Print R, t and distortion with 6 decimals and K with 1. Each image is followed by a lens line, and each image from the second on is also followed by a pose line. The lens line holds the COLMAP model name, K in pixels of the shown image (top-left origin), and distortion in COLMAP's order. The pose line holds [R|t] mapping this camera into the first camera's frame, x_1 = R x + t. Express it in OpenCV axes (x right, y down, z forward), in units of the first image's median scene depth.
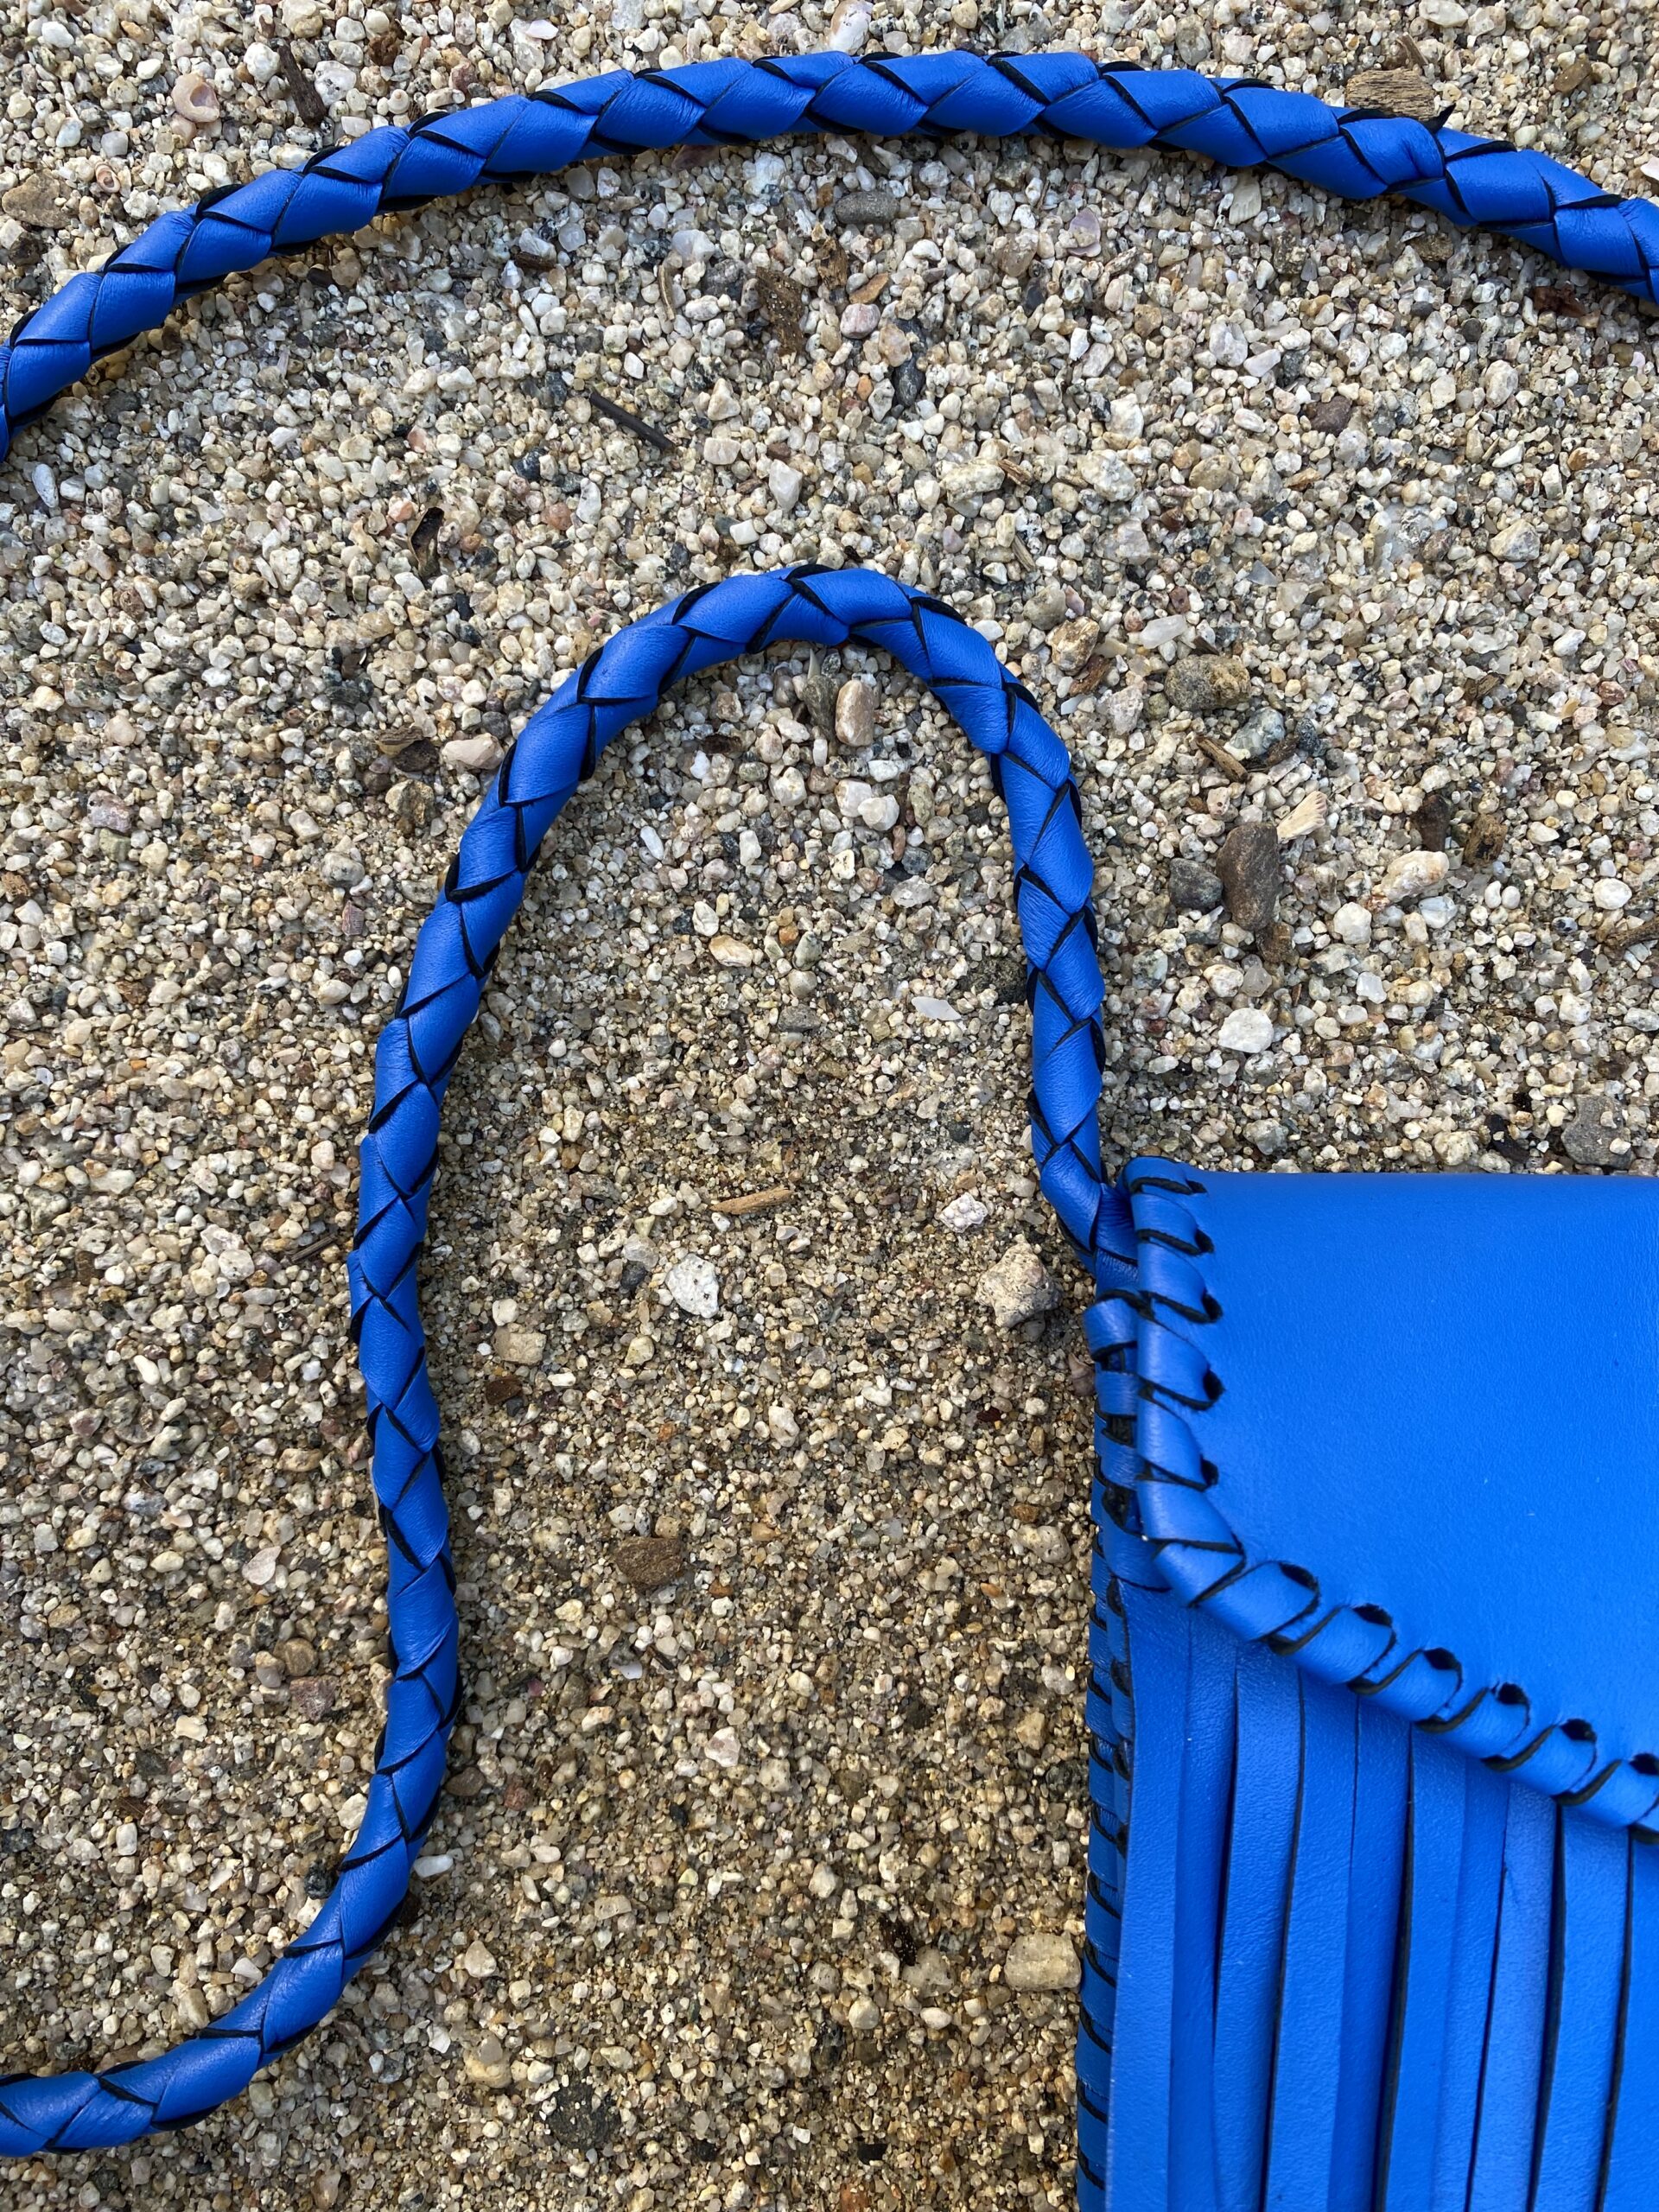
lens RADIAL K [[1649.9, 0, 843.5], [0, 1649.9, 1112.2], [0, 0, 1]] dist [-0.026047, -0.026248]
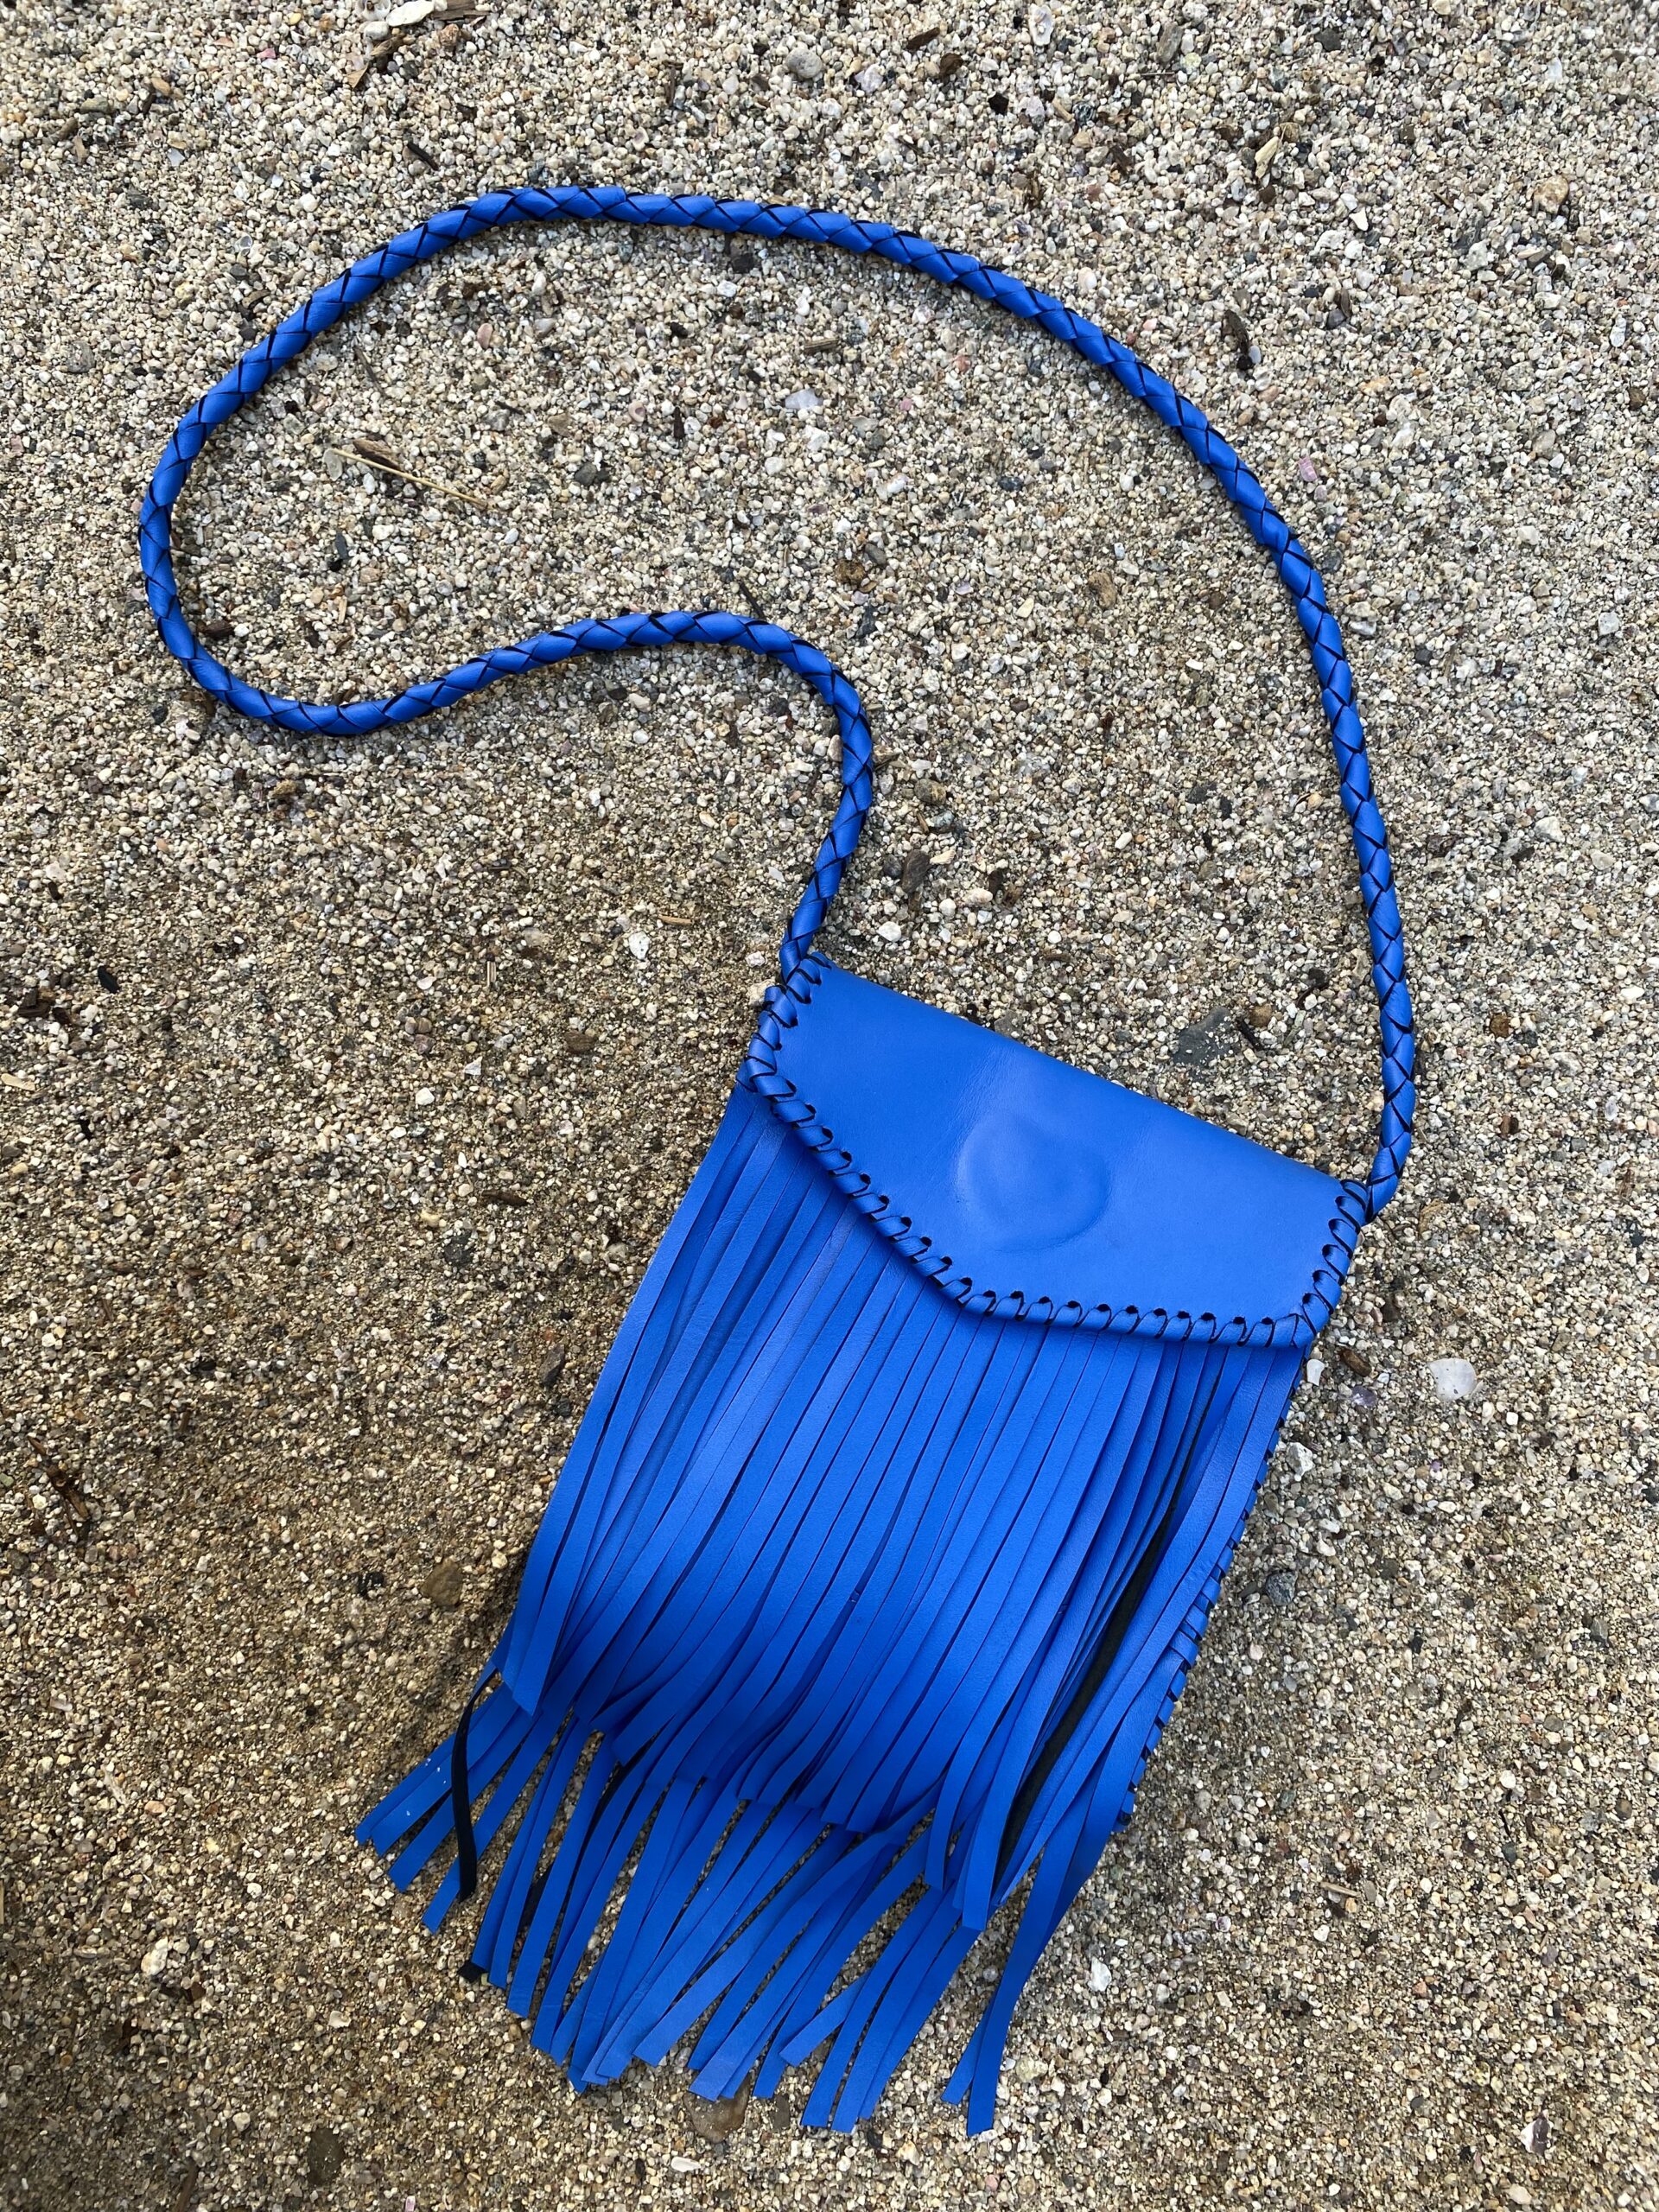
lens RADIAL K [[1649.9, 0, 826.9], [0, 1649.9, 1116.0], [0, 0, 1]] dist [-0.026047, -0.026248]
pose [[0.923305, 0.384049, -0.003879, 0.268144], [-0.384049, 0.923312, 0.000634, 0.231810], [0.003825, 0.000904, 0.999992, -1.398166]]
